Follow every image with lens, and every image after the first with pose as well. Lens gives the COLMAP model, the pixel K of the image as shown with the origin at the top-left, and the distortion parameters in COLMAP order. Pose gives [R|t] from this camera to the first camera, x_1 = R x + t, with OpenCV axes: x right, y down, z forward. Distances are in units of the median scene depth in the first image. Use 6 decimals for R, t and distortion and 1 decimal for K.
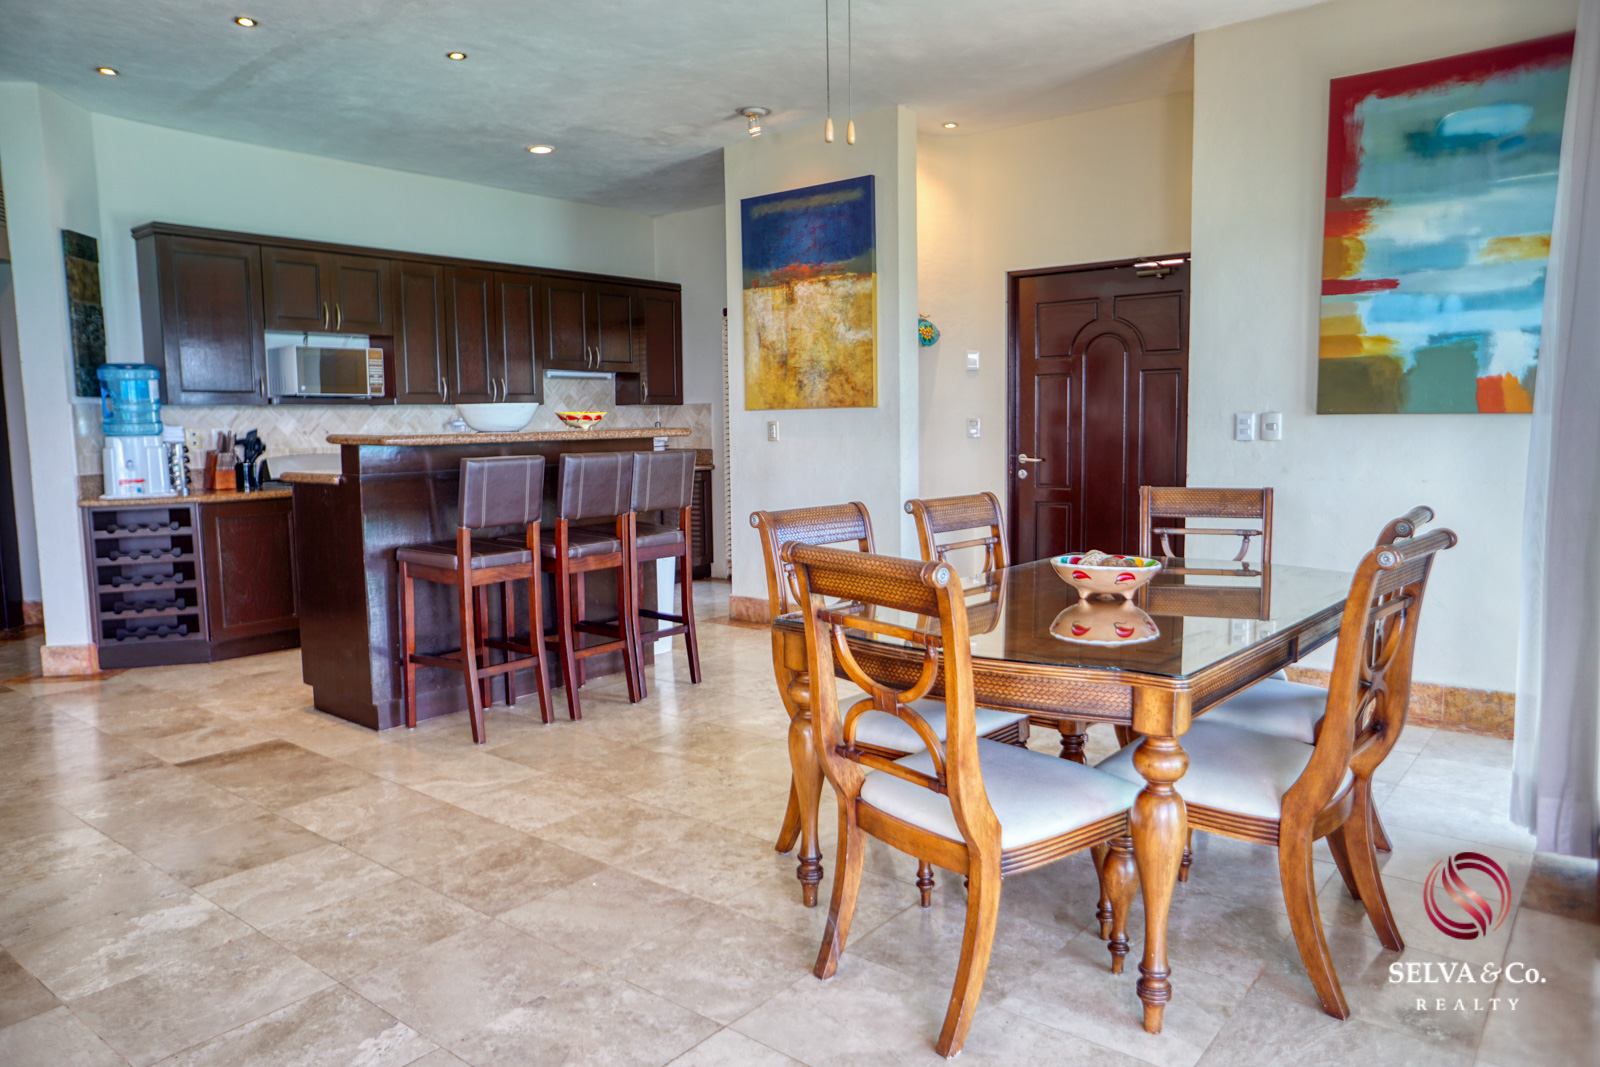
lens RADIAL K [[1082.0, 0, 779.7], [0, 1082.0, 517.1], [0, 0, 1]] dist [-0.006635, 0.031035]
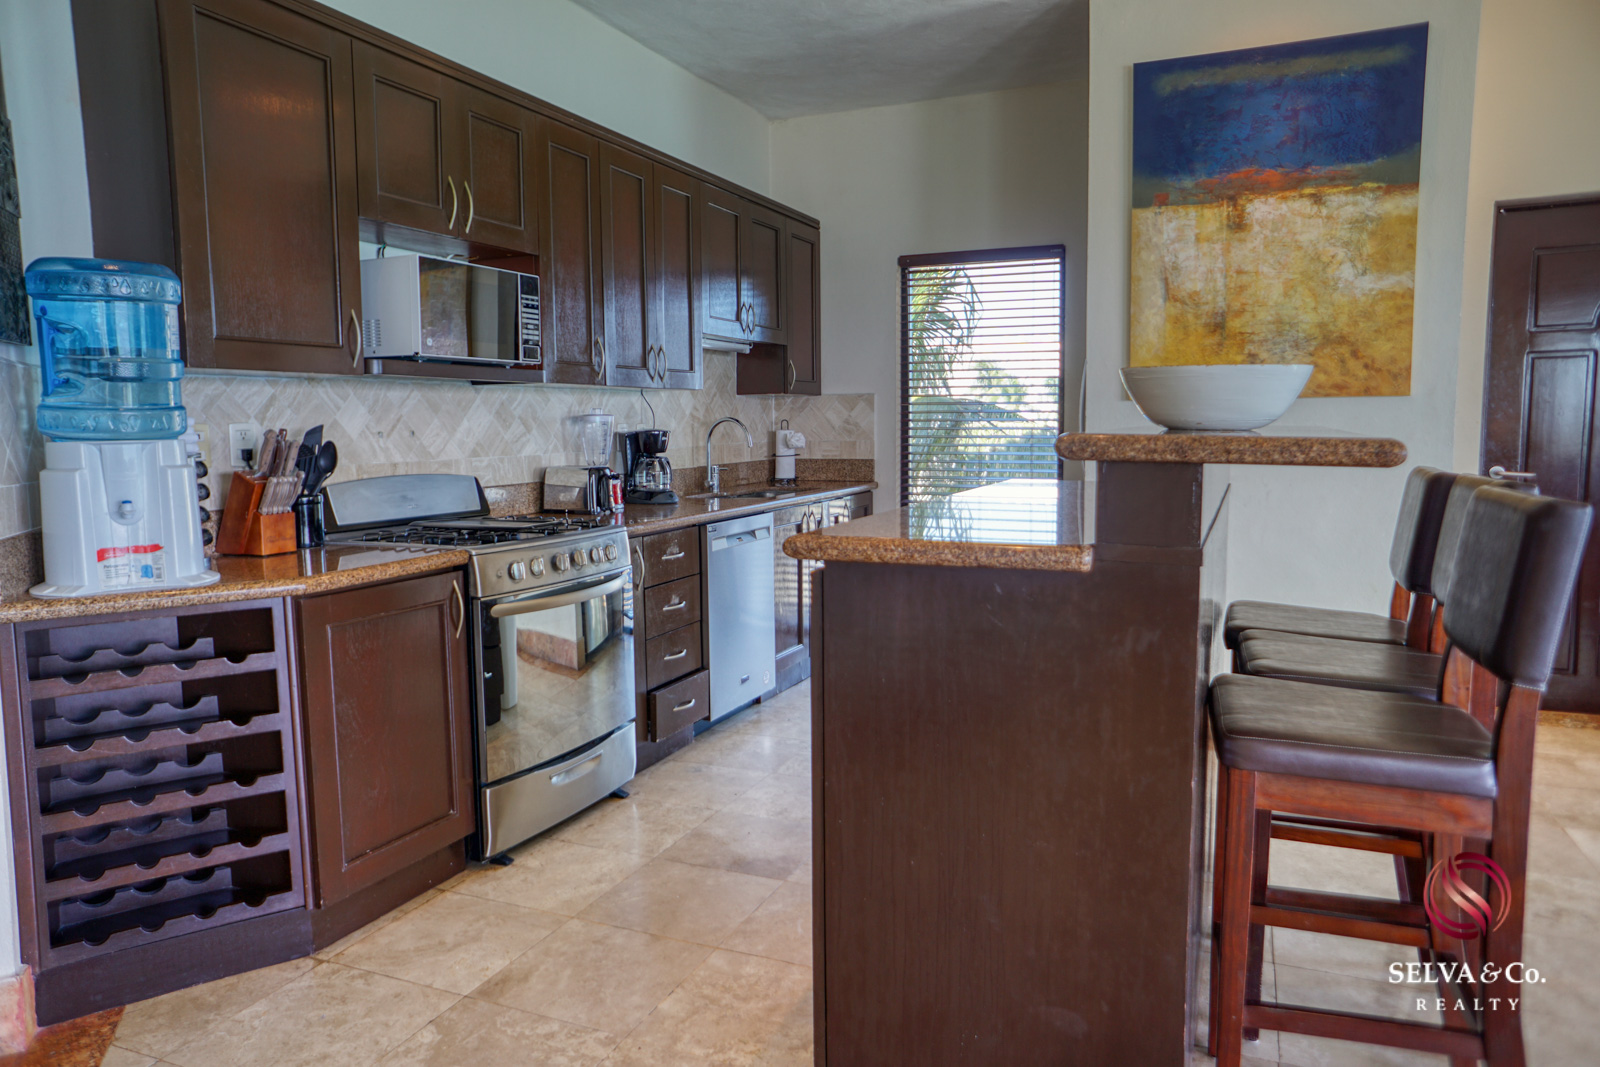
lens RADIAL K [[1082.0, 0, 803.2], [0, 1082.0, 515.9], [0, 0, 1]] dist [-0.006635, 0.031035]
pose [[0.953930, -0.019173, 0.299416, -0.439062], [0.020571, 0.999787, -0.001517, -0.037171], [-0.299323, 0.007607, 0.954121, 0.492625]]
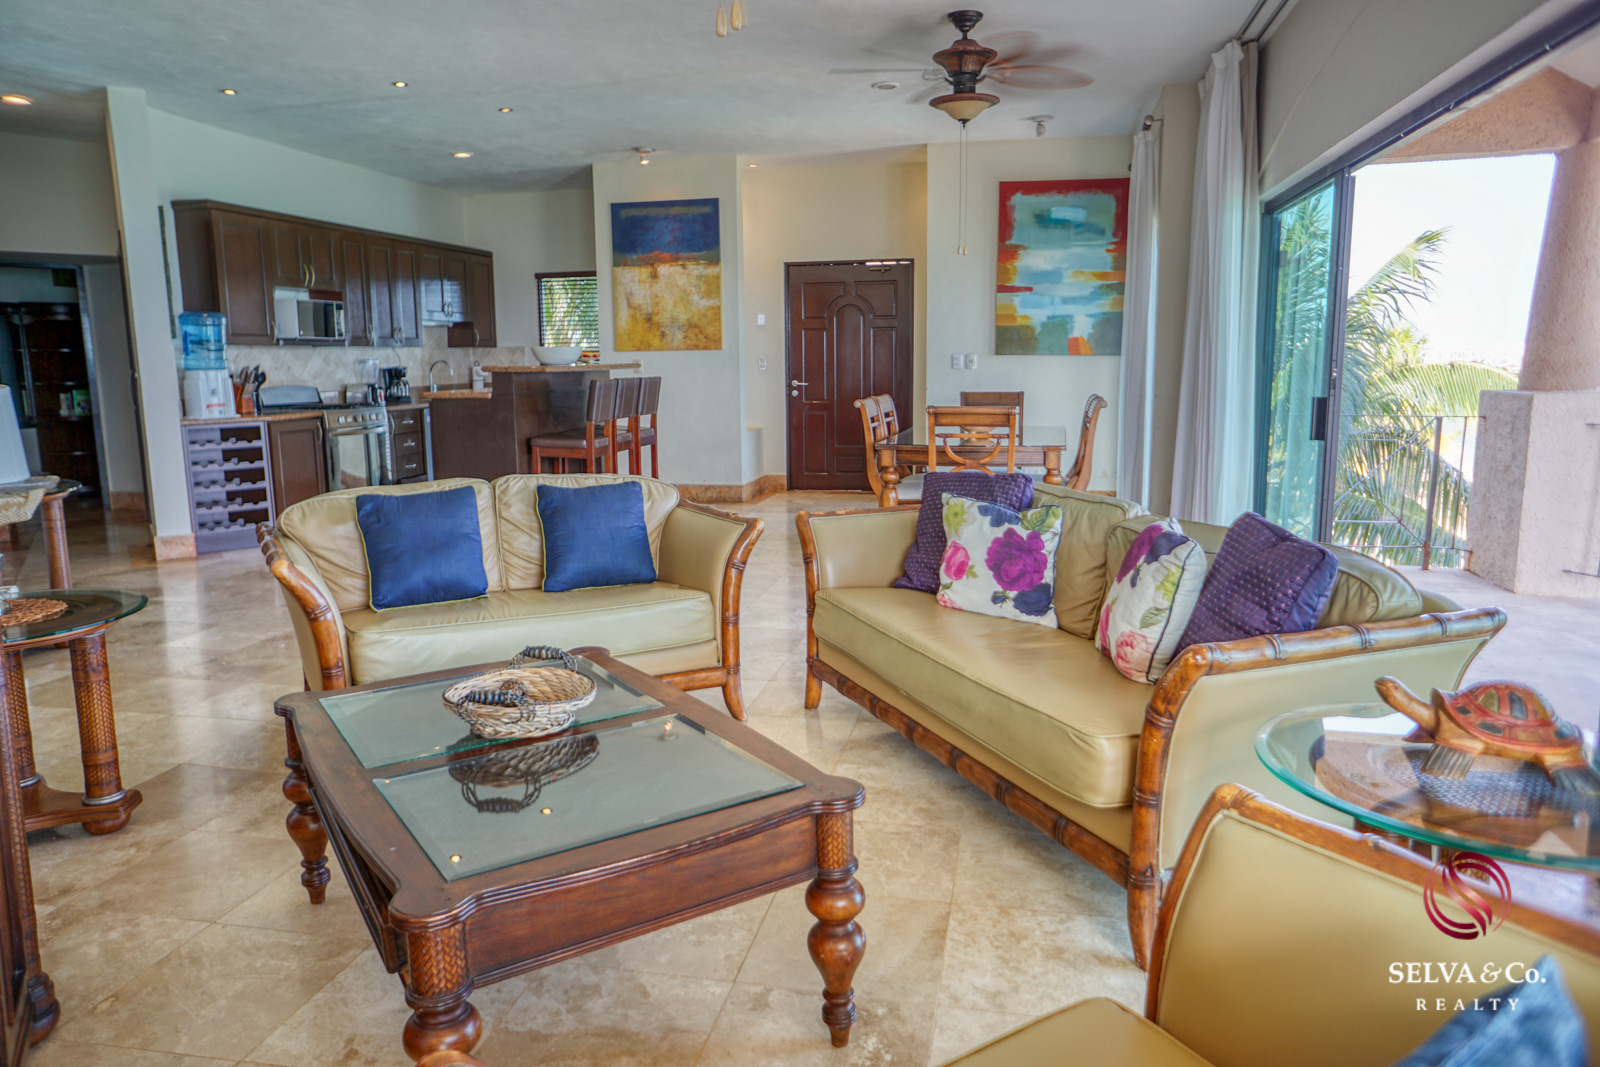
lens RADIAL K [[1082.0, 0, 765.0], [0, 1082.0, 508.0], [0, 0, 1]] dist [-0.006635, 0.031035]
pose [[0.895265, -0.059475, 0.441546, -0.541602], [0.040583, 0.997816, 0.052117, 0.044063], [-0.443681, -0.028740, 0.895724, -0.404361]]
